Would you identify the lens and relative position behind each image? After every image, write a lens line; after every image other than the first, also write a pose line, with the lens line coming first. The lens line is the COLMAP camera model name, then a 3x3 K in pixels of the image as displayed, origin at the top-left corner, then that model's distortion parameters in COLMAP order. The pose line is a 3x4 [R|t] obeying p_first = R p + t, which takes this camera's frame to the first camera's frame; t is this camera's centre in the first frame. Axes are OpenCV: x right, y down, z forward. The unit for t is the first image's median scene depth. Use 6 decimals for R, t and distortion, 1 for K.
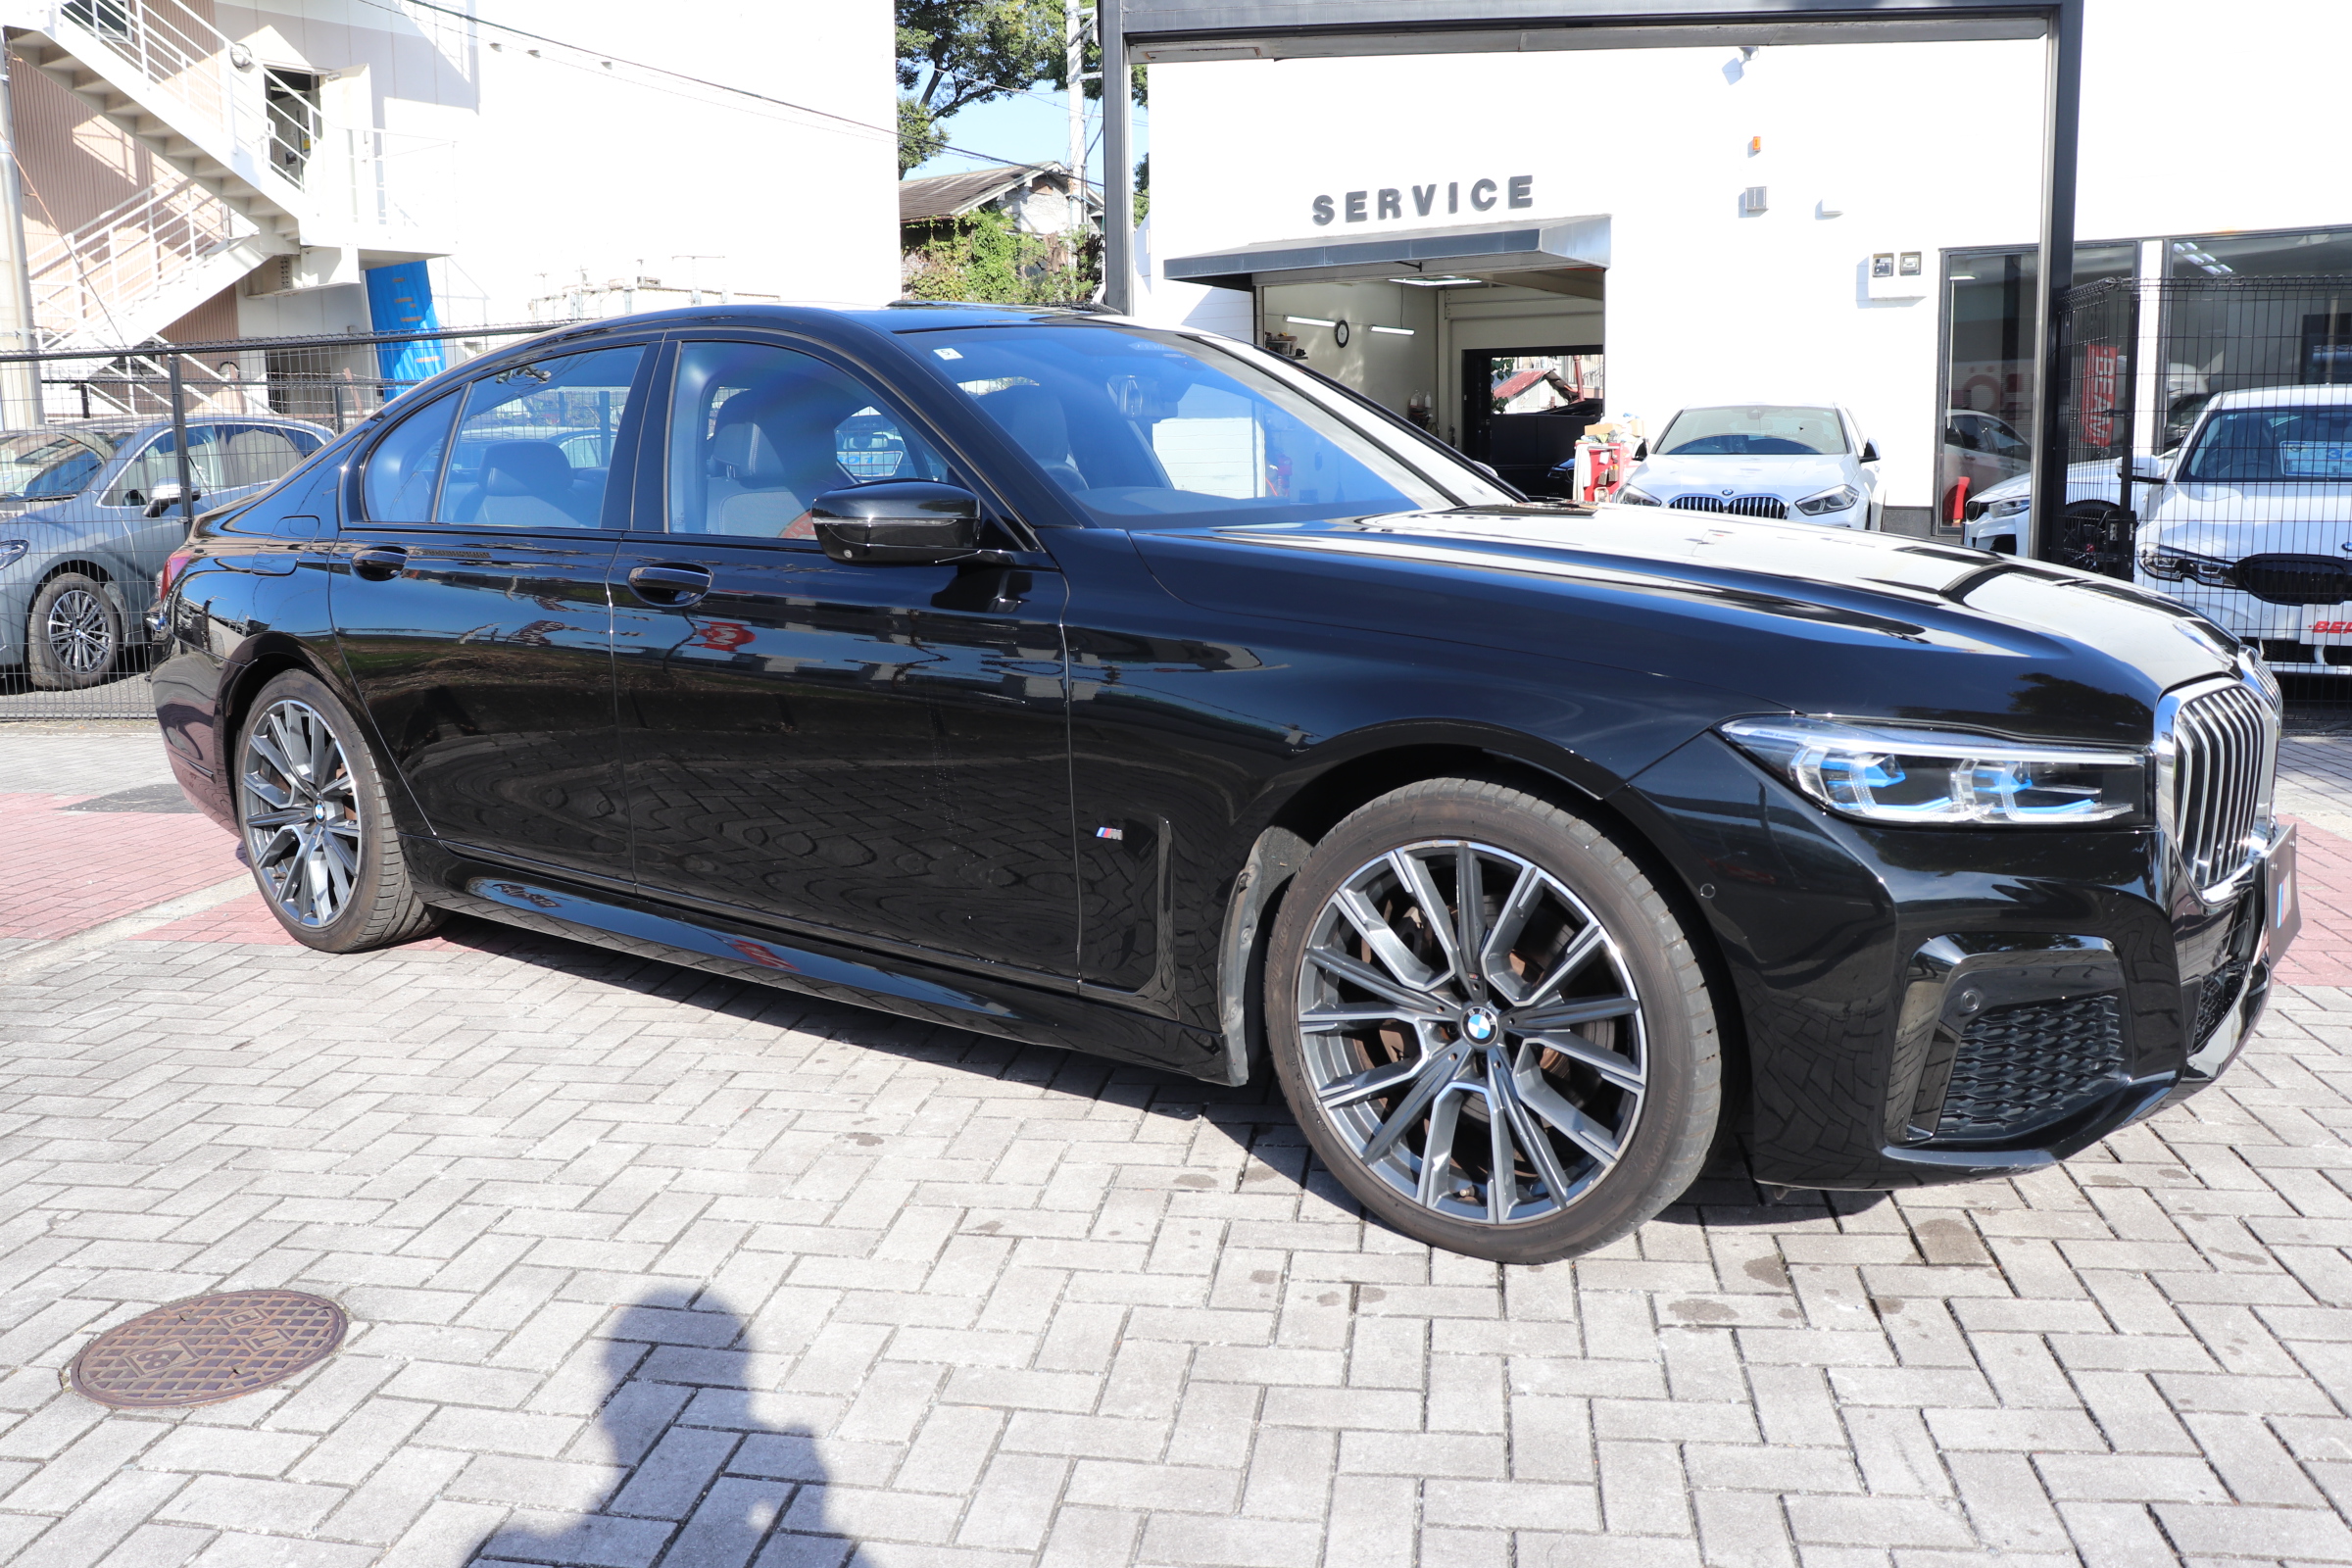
lens RADIAL K [[1910.8, 0, 1167.7], [0, 1910.8, 739.9], [0, 0, 1]] dist [-0.177586, 0.155243]
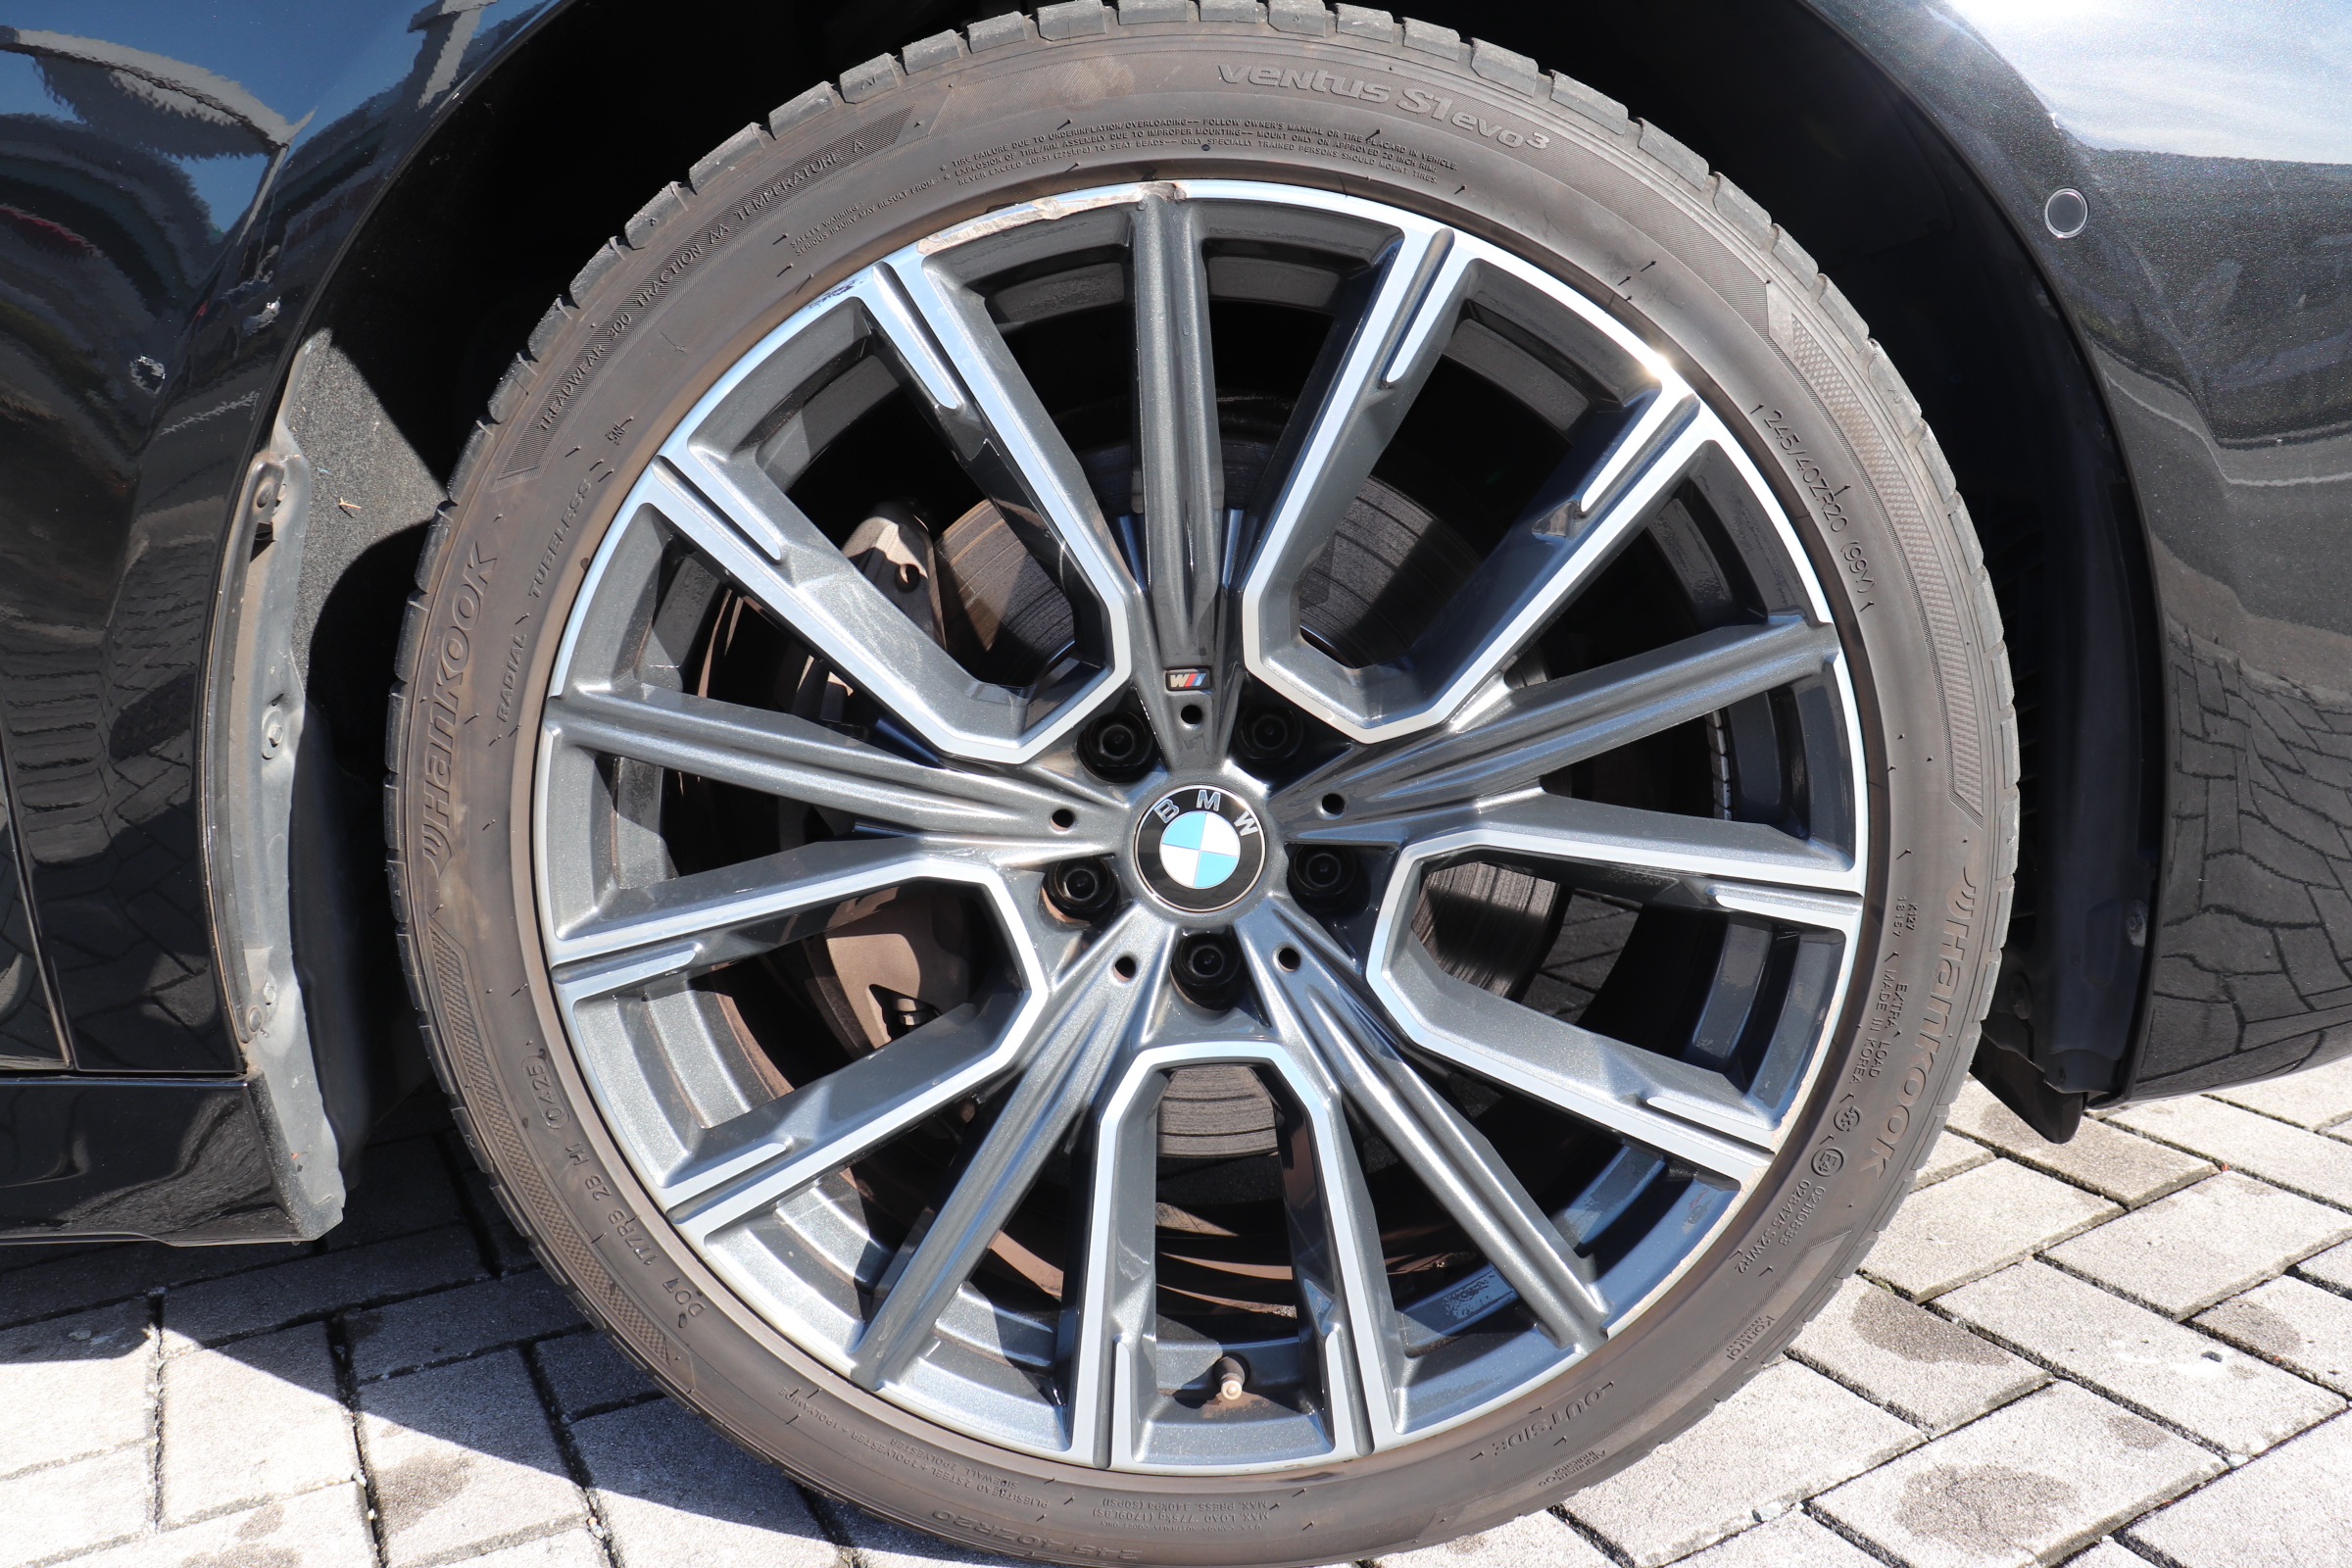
lens RADIAL K [[1910.8, 0, 1167.7], [0, 1910.8, 739.9], [0, 0, 1]] dist [-0.177586, 0.155243]
pose [[0.802497, -0.137834, 0.580517, -0.007166], [0.127919, 0.990073, 0.058243, 0.052361], [-0.582782, 0.027519, 0.812162, 0.341965]]
